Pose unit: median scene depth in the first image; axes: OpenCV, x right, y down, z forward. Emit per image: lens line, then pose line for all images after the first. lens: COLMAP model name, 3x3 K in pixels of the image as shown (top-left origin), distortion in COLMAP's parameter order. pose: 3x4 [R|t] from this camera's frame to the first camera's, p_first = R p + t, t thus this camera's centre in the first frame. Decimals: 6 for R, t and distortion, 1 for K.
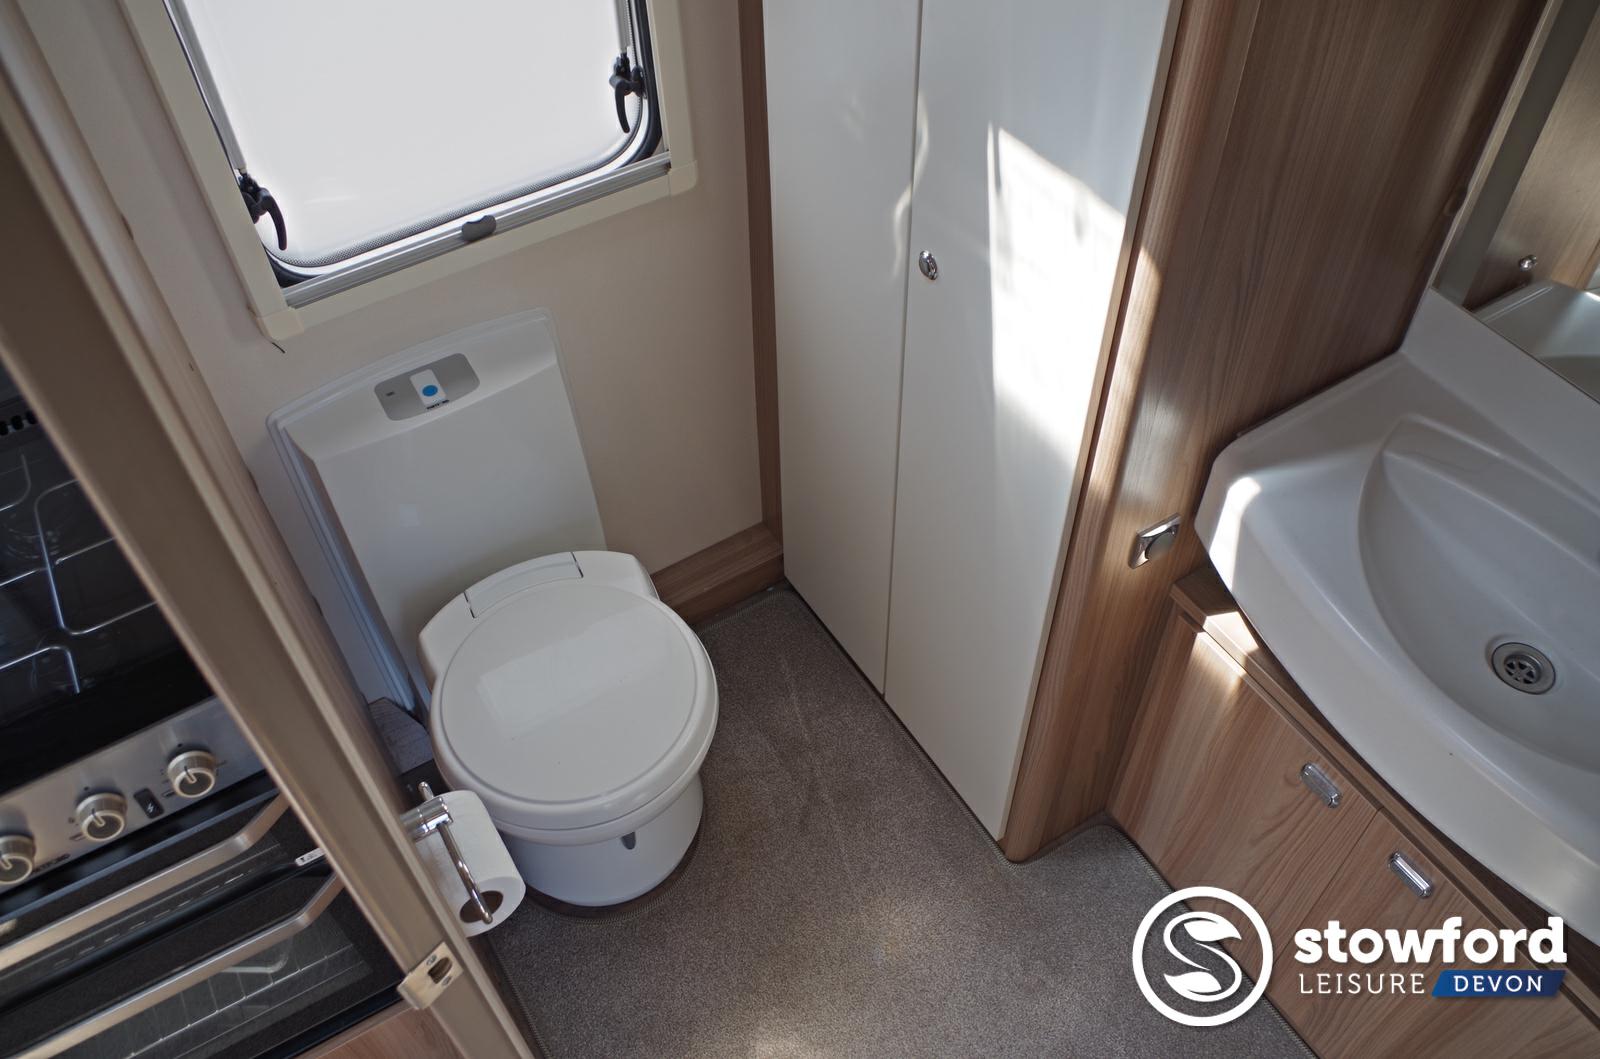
lens RADIAL K [[1259.0, 0, 800.0], [0, 1259.0, 529.5], [0, 0, 1]] dist [-0.093017, 0.051034]
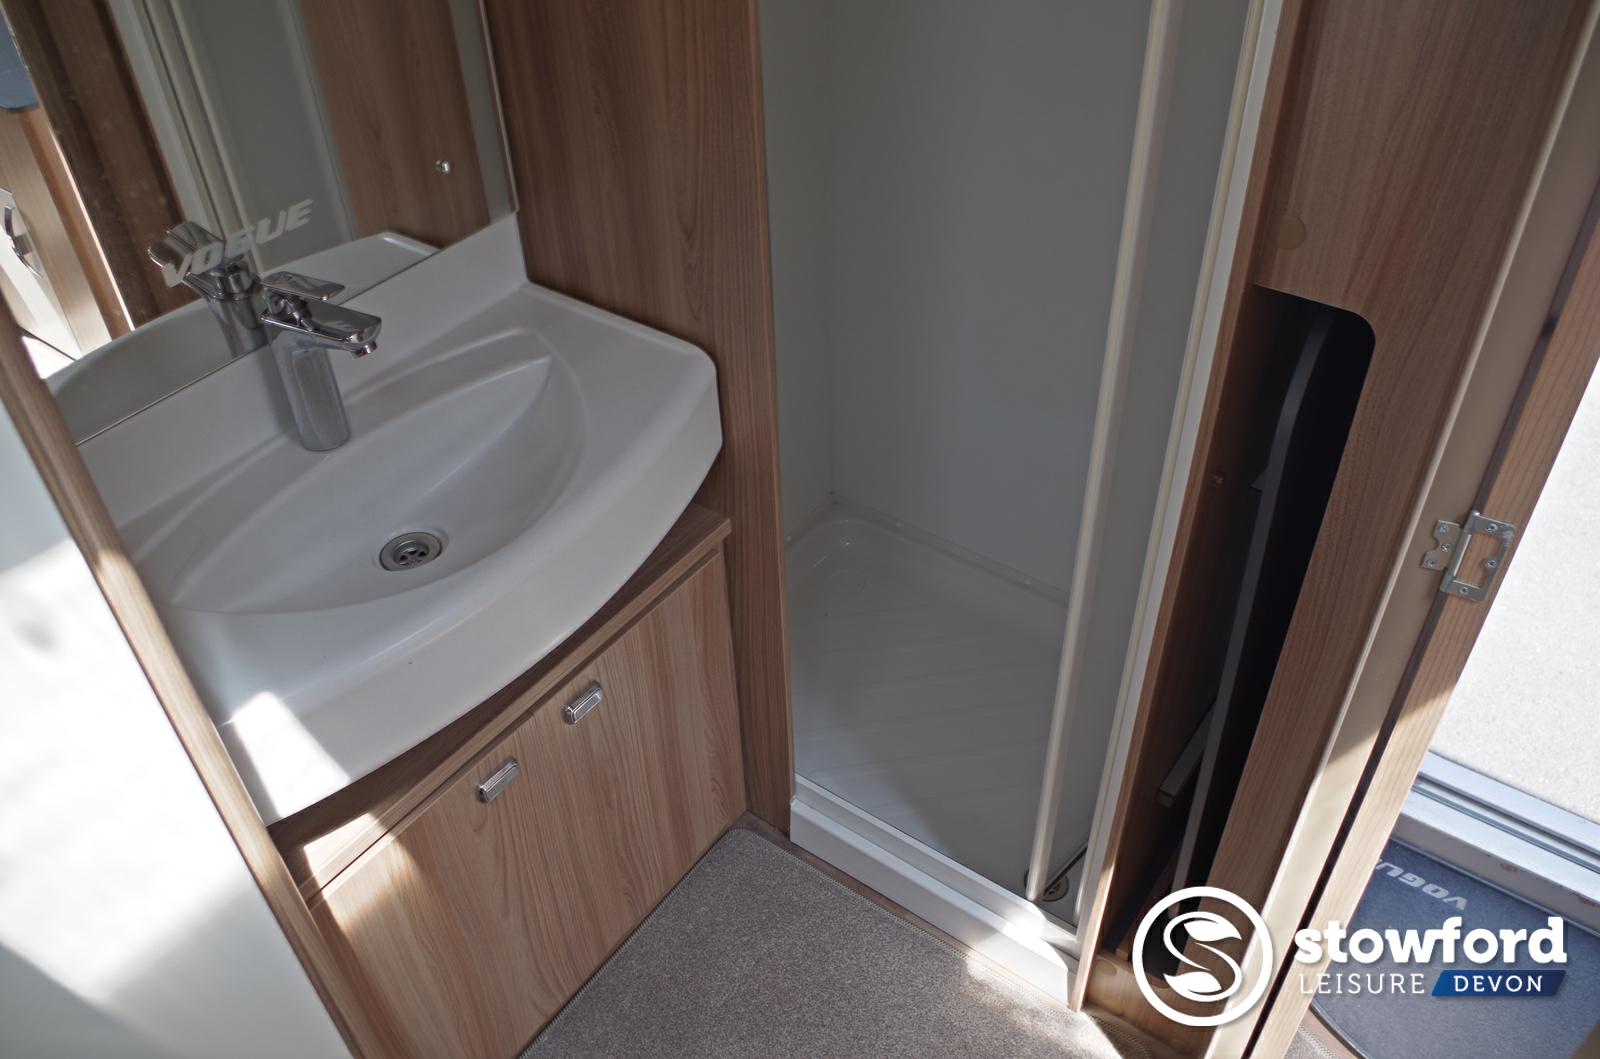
lens RADIAL K [[1259.0, 0, 800.0], [0, 1259.0, 529.5], [0, 0, 1]] dist [-0.093017, 0.051034]
pose [[-0.383283, -0.568600, 0.727865, -0.204412], [0.721274, 0.307987, 0.620409, -0.227071], [-0.576938, 0.762783, 0.292070, 0.381292]]
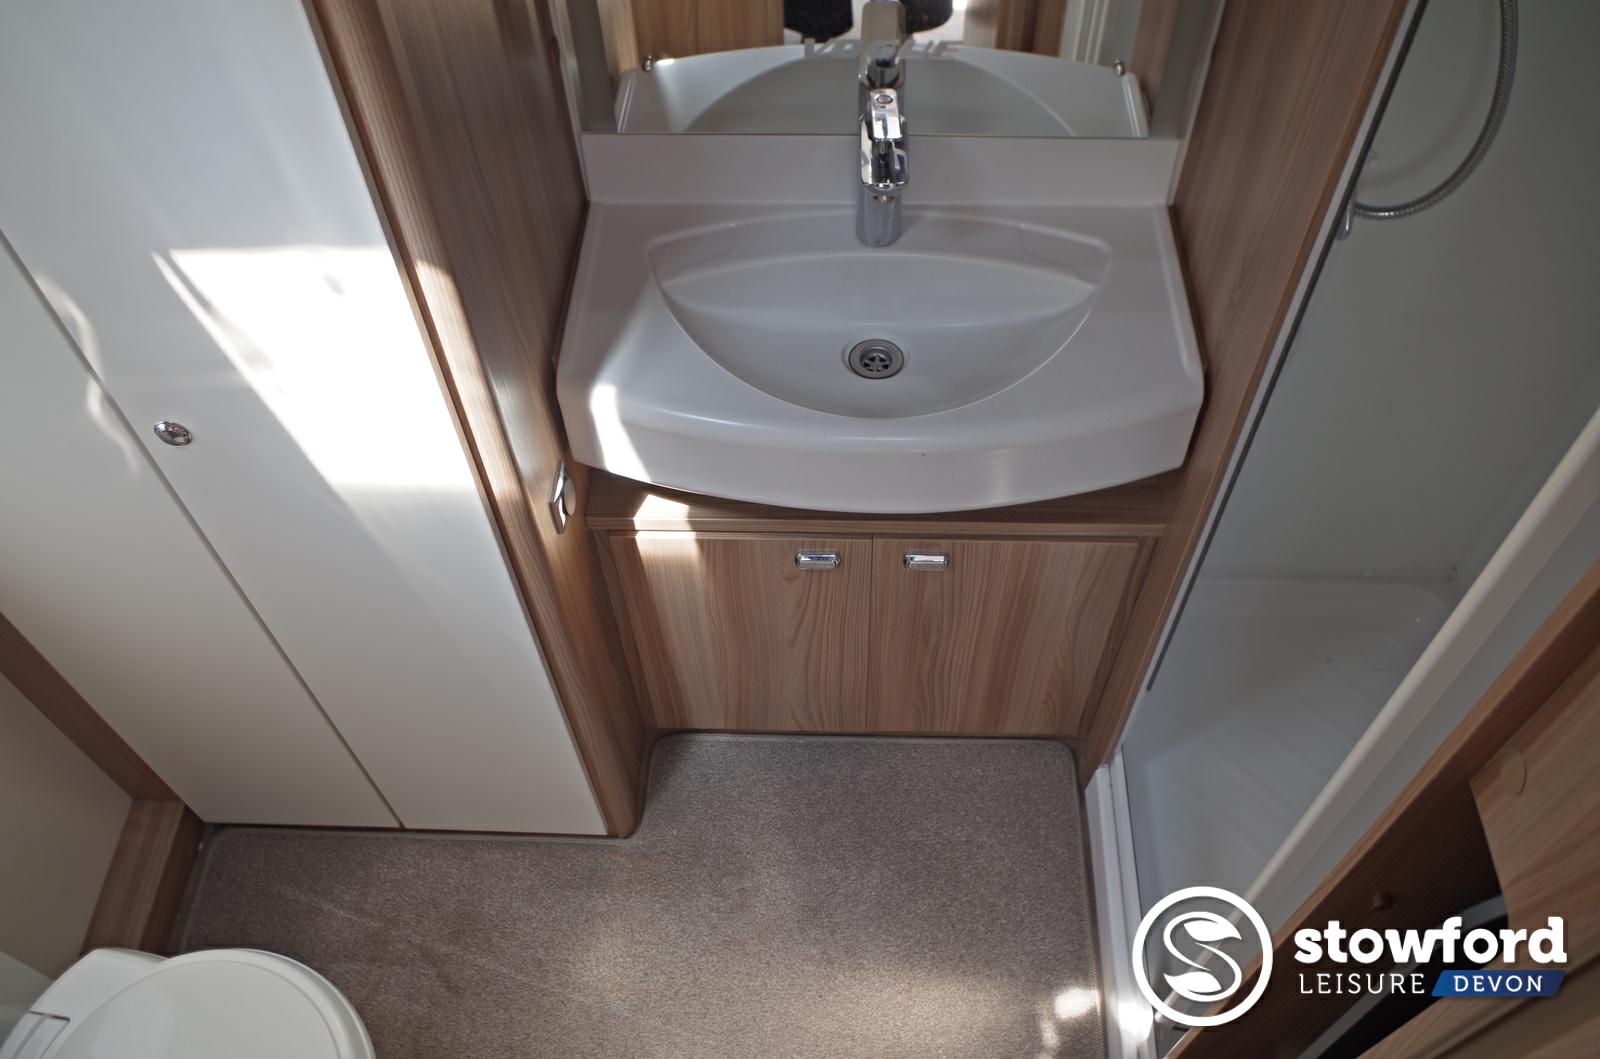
lens RADIAL K [[1259.0, 0, 800.0], [0, 1259.0, 529.5], [0, 0, 1]] dist [-0.093017, 0.051034]
pose [[0.551518, -0.666336, 0.501821, -0.100161], [0.636206, 0.725093, 0.263592, -0.093200], [-0.539508, 0.173886, 0.823829, 0.086638]]
